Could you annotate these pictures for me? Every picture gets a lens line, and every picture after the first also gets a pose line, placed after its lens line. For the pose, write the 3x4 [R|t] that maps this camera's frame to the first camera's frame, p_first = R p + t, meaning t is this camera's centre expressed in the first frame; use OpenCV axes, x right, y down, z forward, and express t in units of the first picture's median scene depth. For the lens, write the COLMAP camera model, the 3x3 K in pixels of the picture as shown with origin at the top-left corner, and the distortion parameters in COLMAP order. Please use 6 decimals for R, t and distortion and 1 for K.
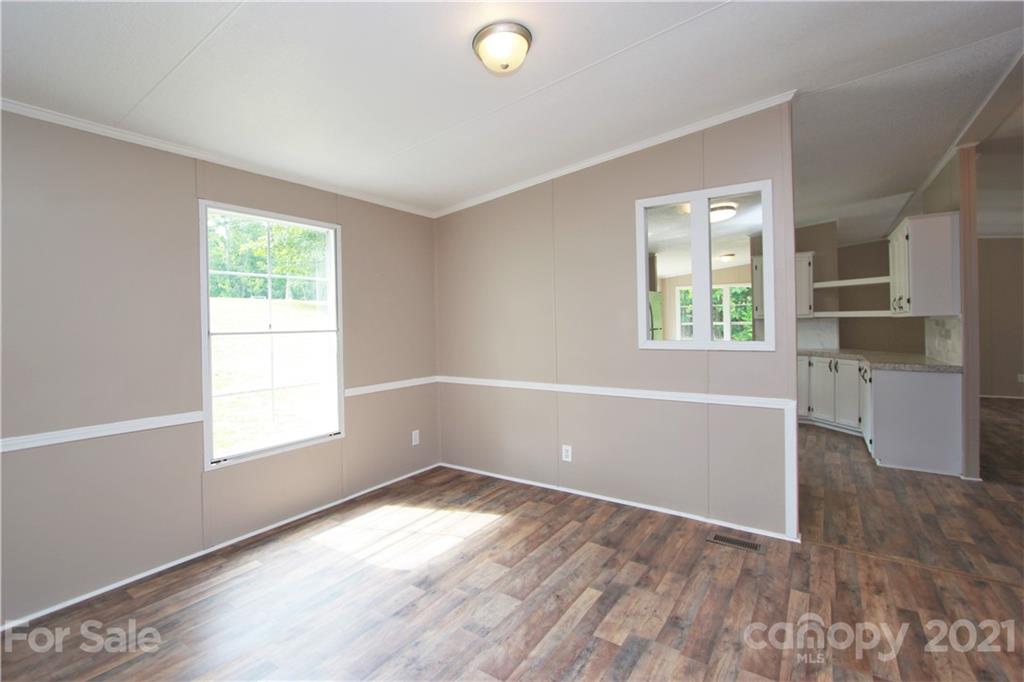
lens RADIAL K [[458.1, 0, 511.4], [0, 458.1, 327.0], [0, 0, 1]] dist [-0.024248, 0.000139]
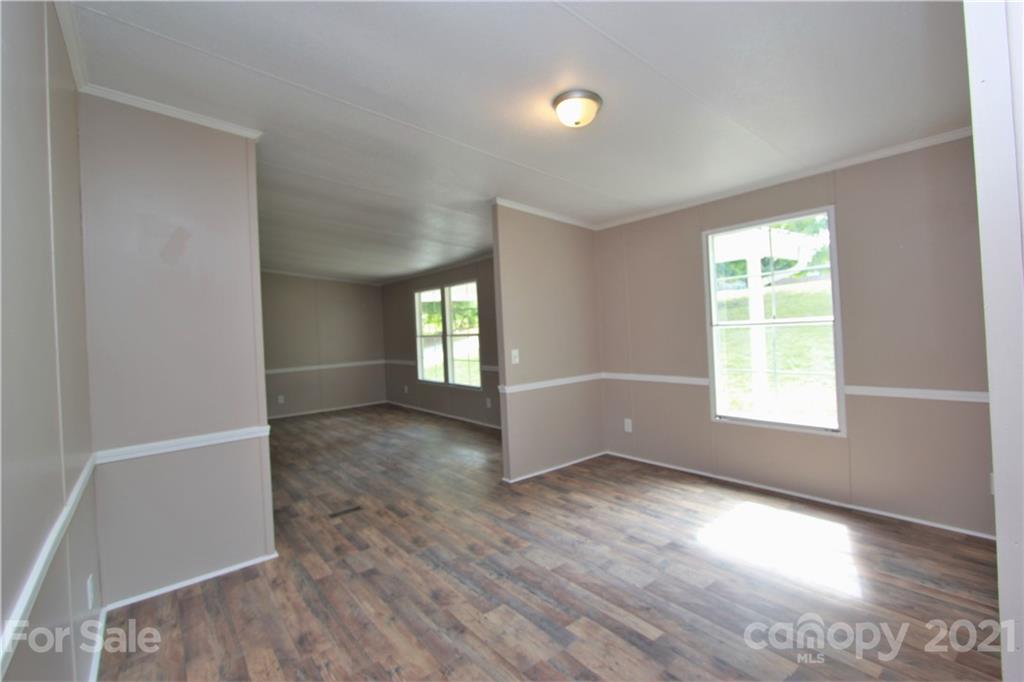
lens RADIAL K [[458.1, 0, 511.4], [0, 458.1, 327.0], [0, 0, 1]] dist [-0.024248, 0.000139]
pose [[-0.288434, 0.037801, -0.956753, 1.010651], [0.050682, 0.998422, 0.024168, -0.051532], [0.956158, -0.041520, -0.289895, 0.940121]]
